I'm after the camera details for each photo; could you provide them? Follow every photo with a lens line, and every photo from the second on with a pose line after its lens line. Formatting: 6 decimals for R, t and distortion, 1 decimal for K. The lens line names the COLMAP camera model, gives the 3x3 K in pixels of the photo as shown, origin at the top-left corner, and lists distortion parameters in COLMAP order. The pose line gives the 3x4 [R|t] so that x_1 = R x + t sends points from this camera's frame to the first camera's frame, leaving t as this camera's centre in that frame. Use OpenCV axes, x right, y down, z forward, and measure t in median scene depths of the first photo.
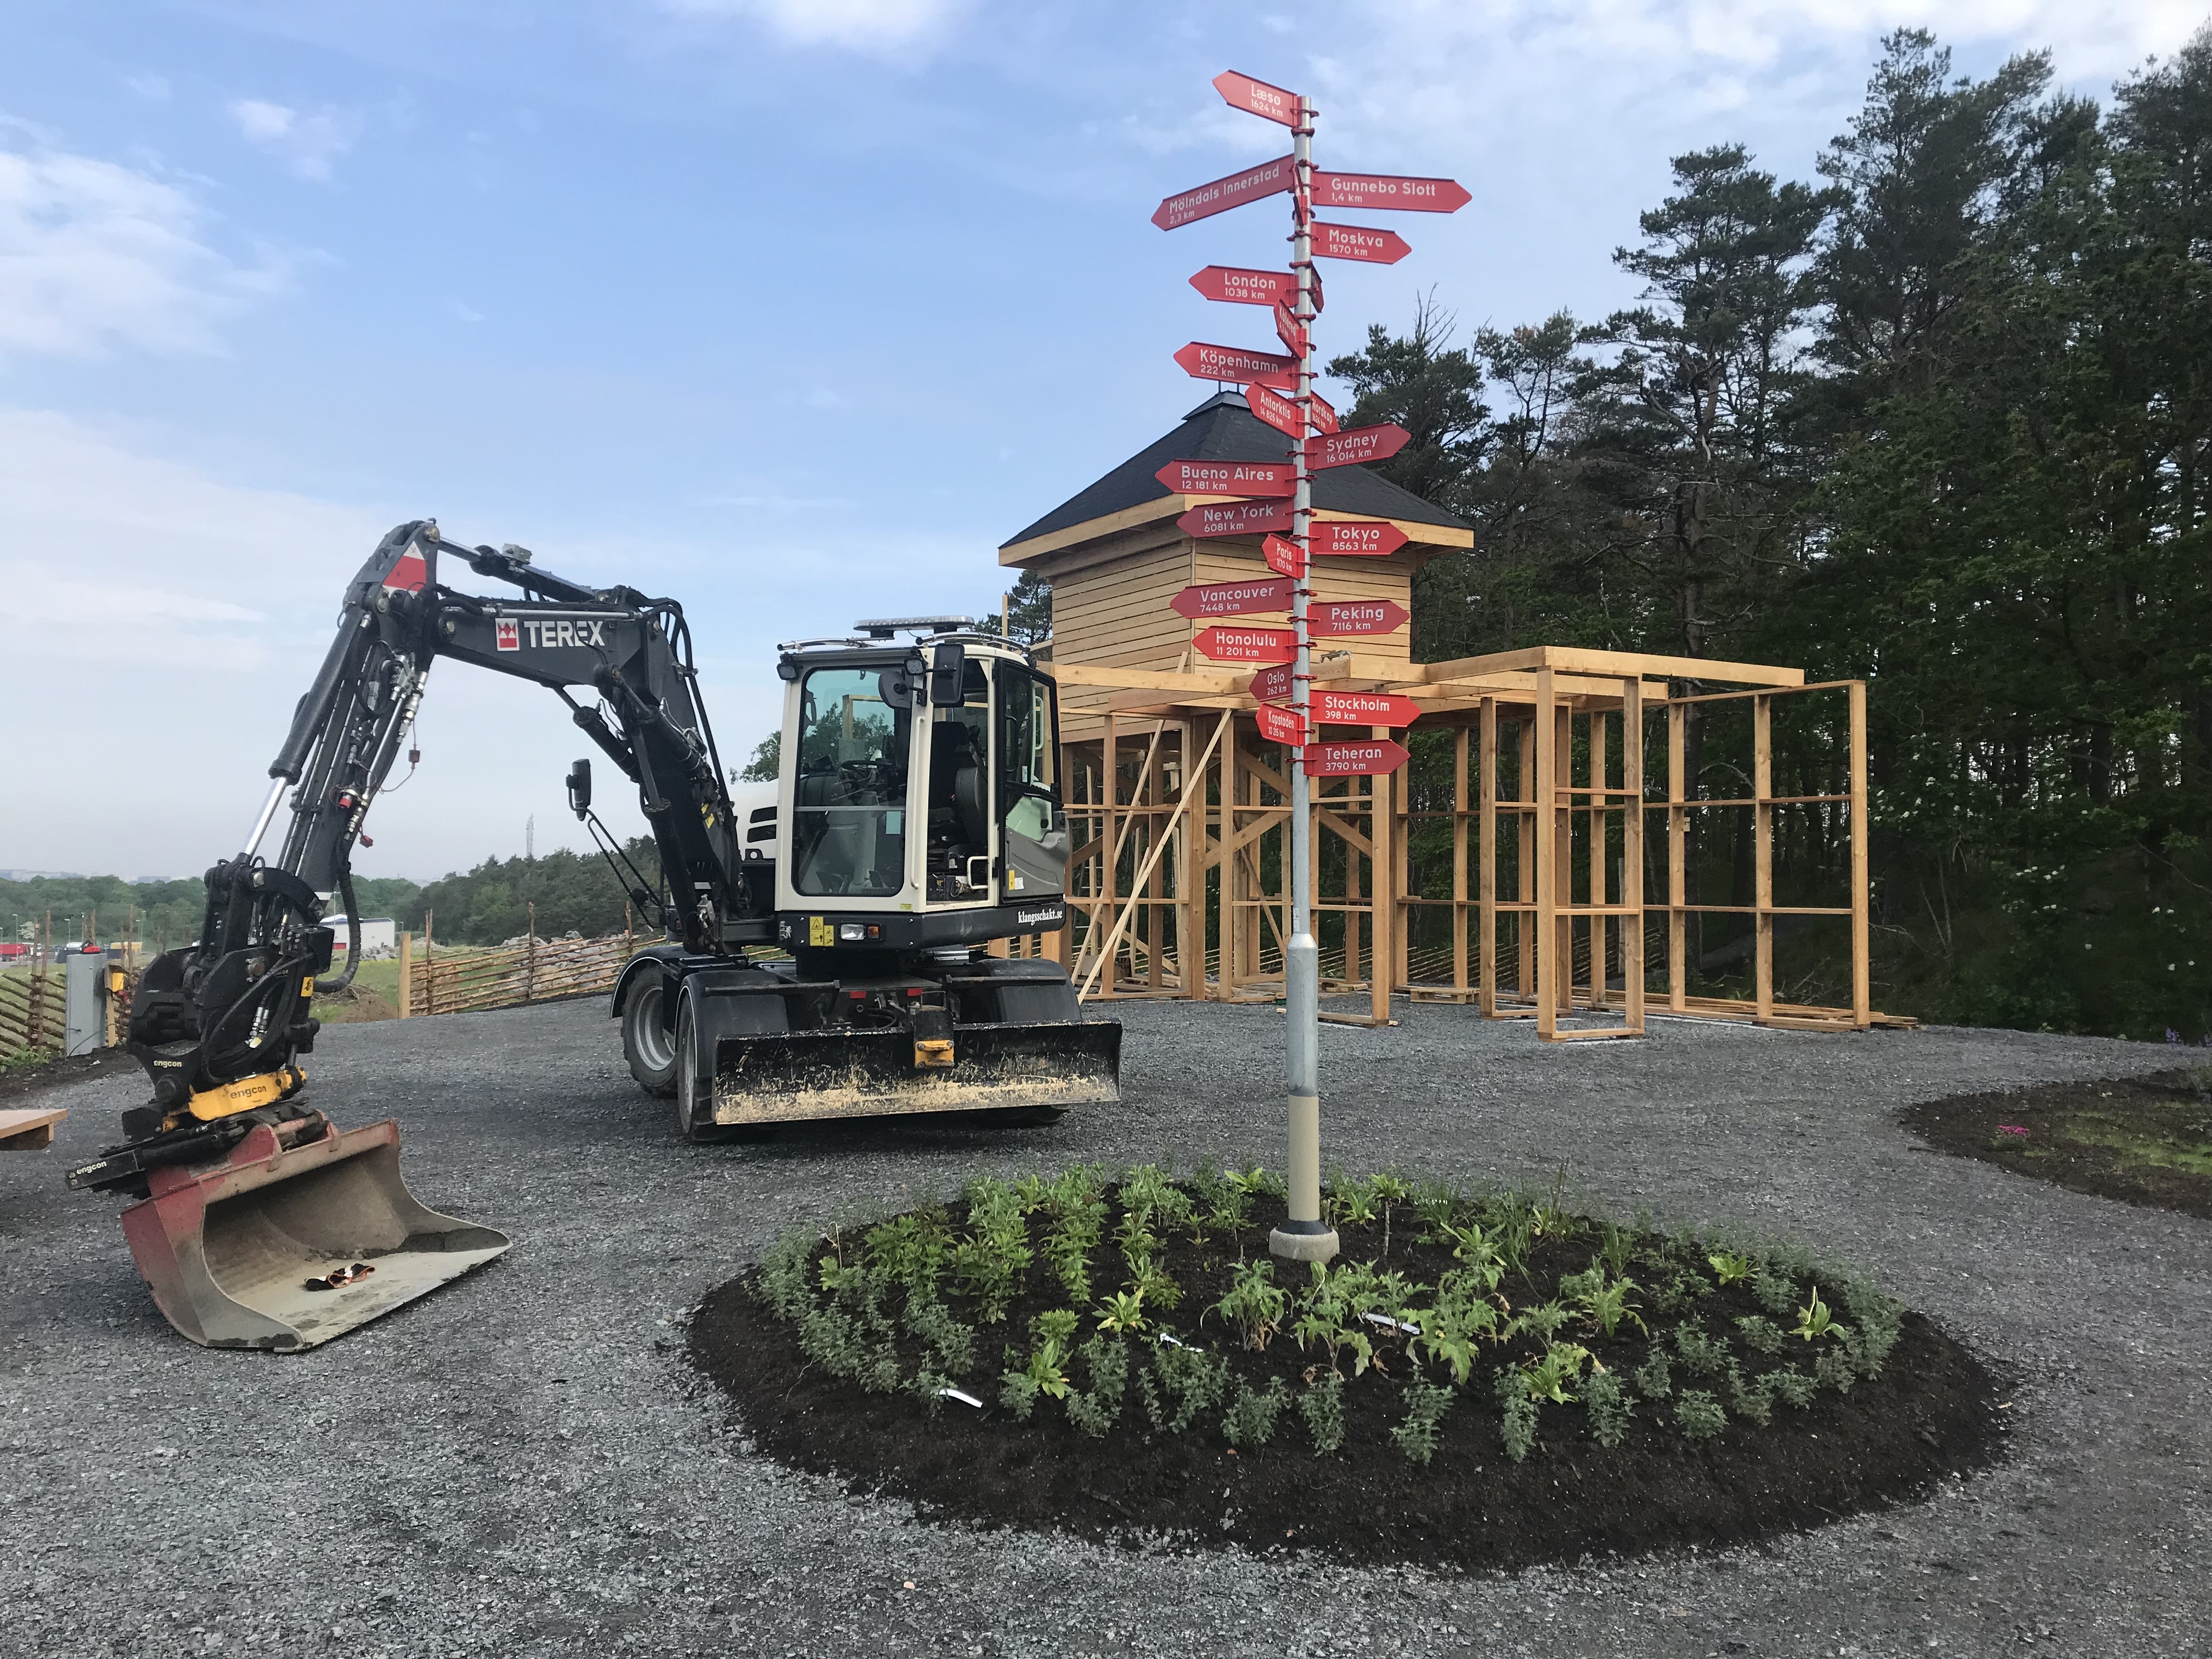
lens RADIAL K [[1787.9, 0, 1106.0], [0, 1787.9, 829.5], [0, 0, 1]] dist [0.023195, 0.005209]
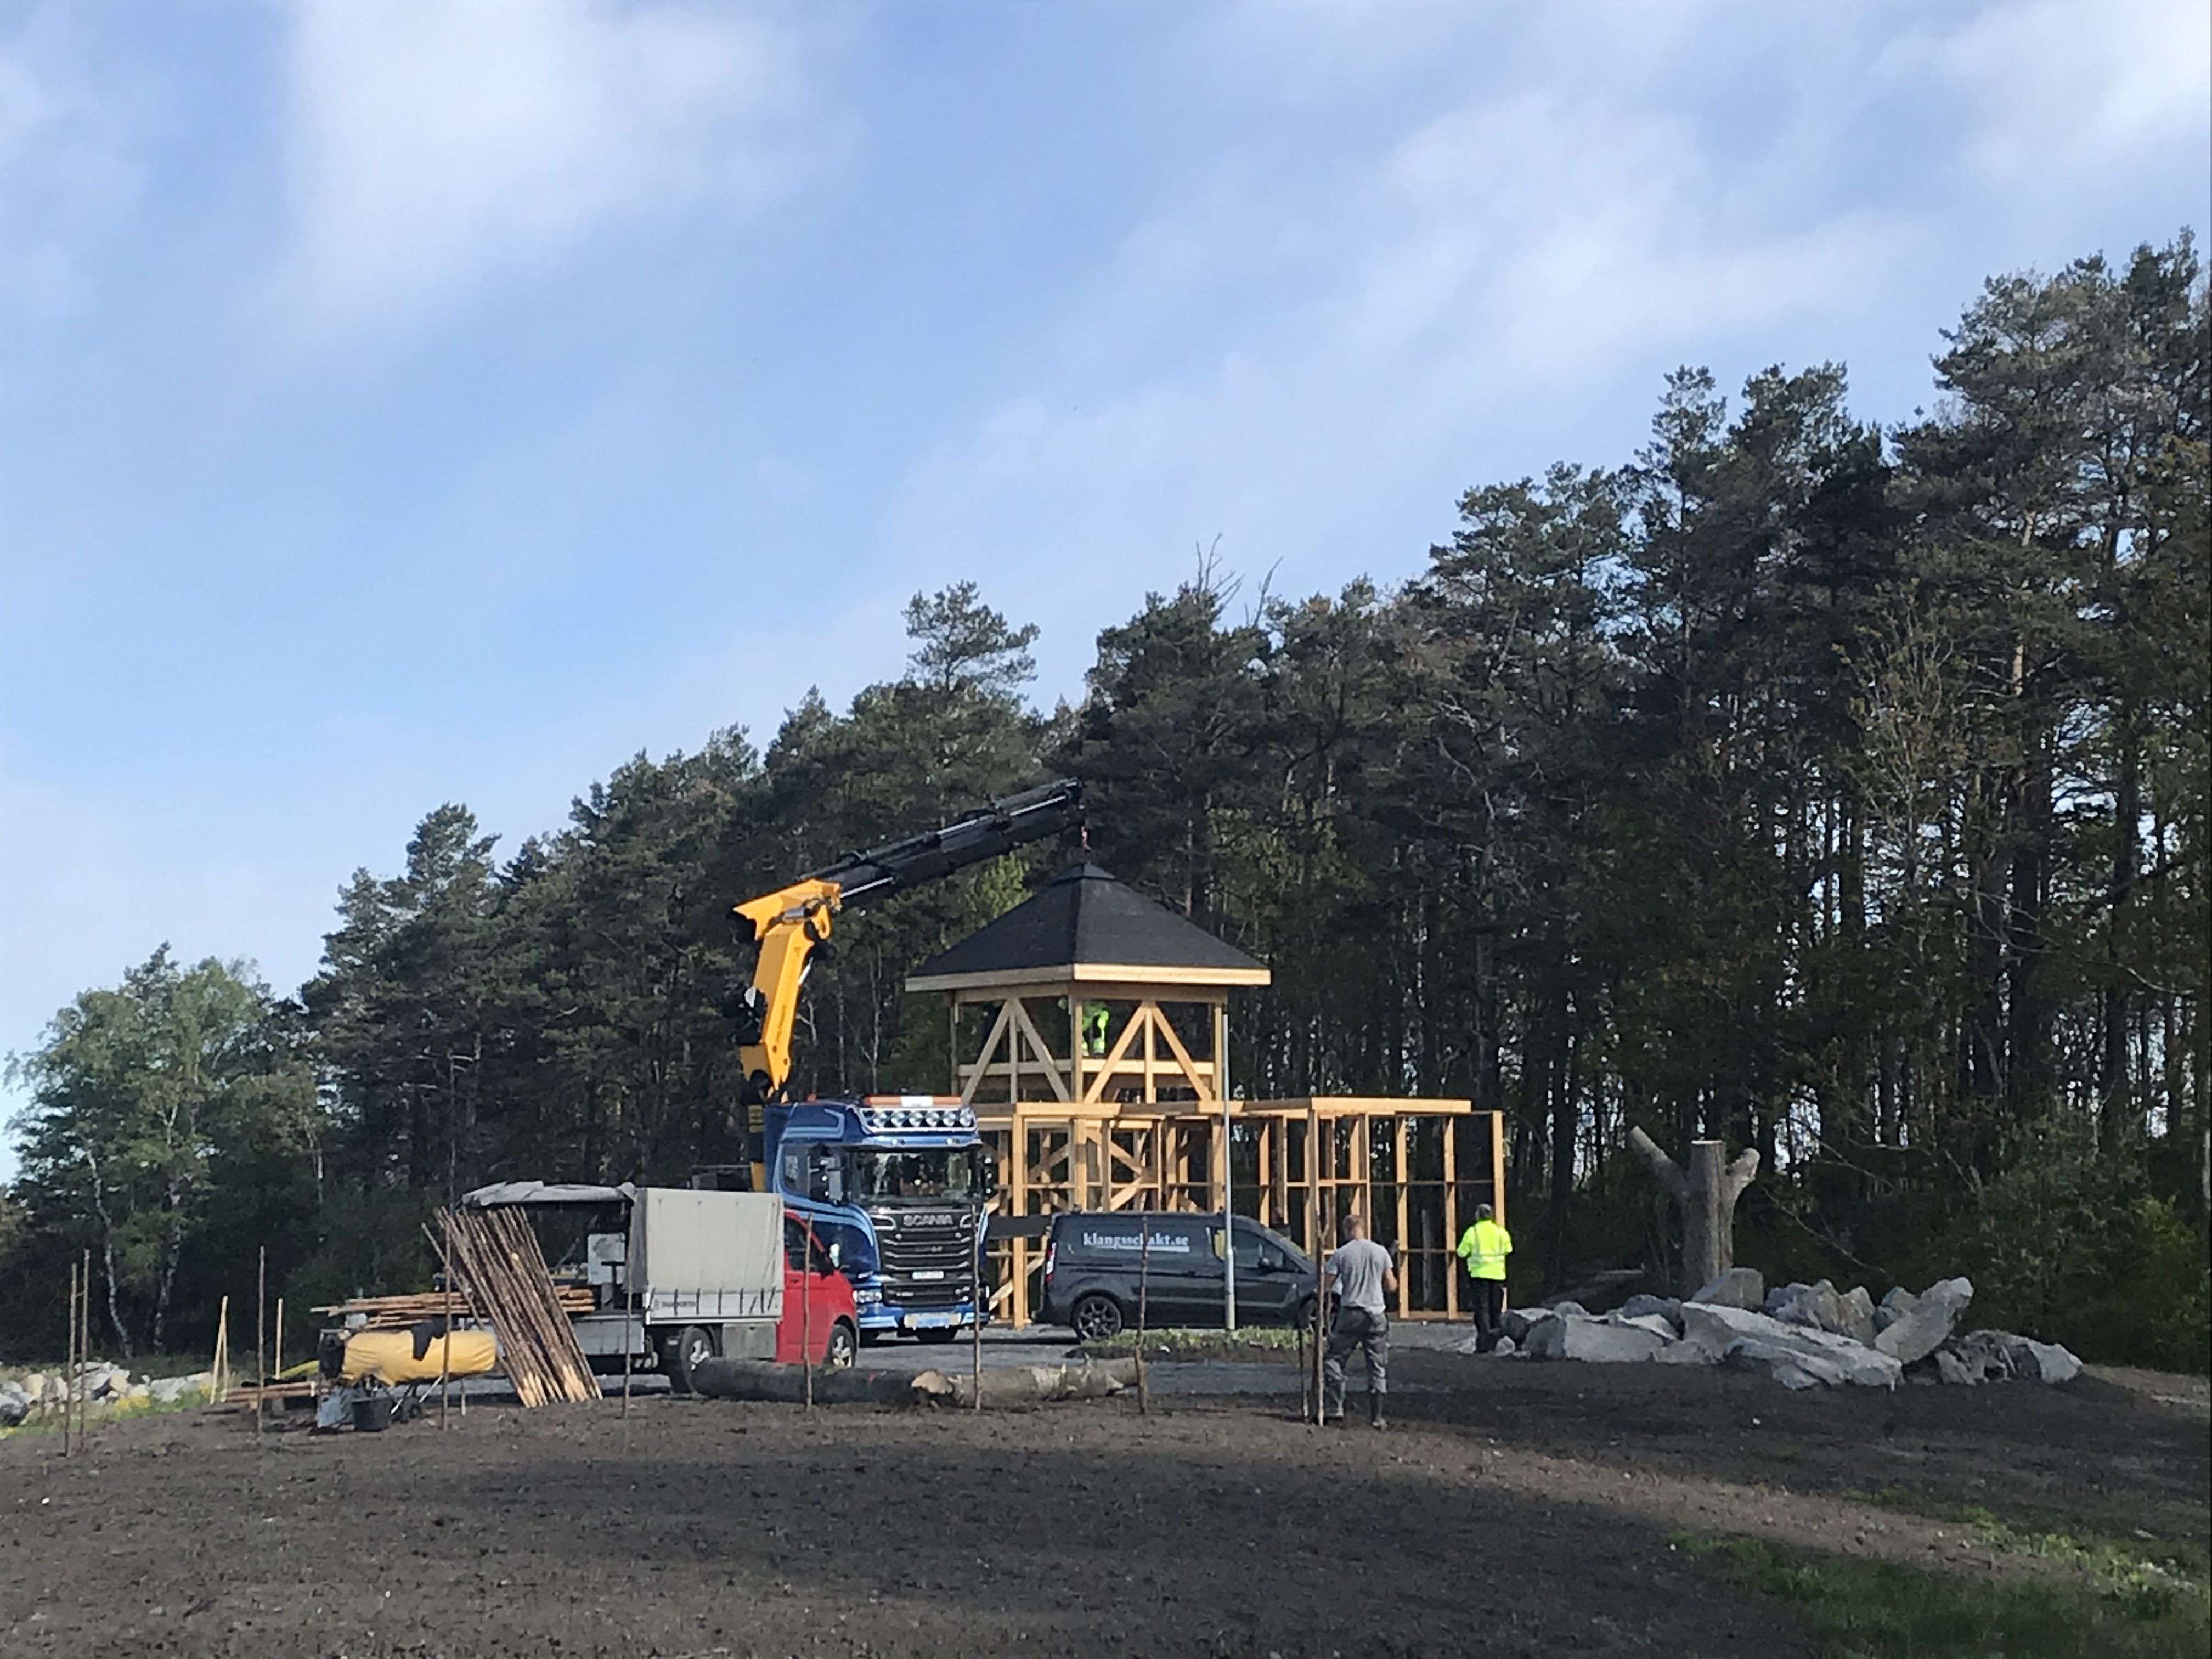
lens RADIAL K [[4574.0, 0, 1106.0], [0, 4574.0, 829.5], [0, 0, 1]] dist [0.418217, -2.891997]
pose [[0.985587, 0.003224, 0.169136, -0.296786], [0.006917, 0.998214, -0.059330, -0.042149], [-0.169025, 0.059645, 0.983805, -1.412601]]
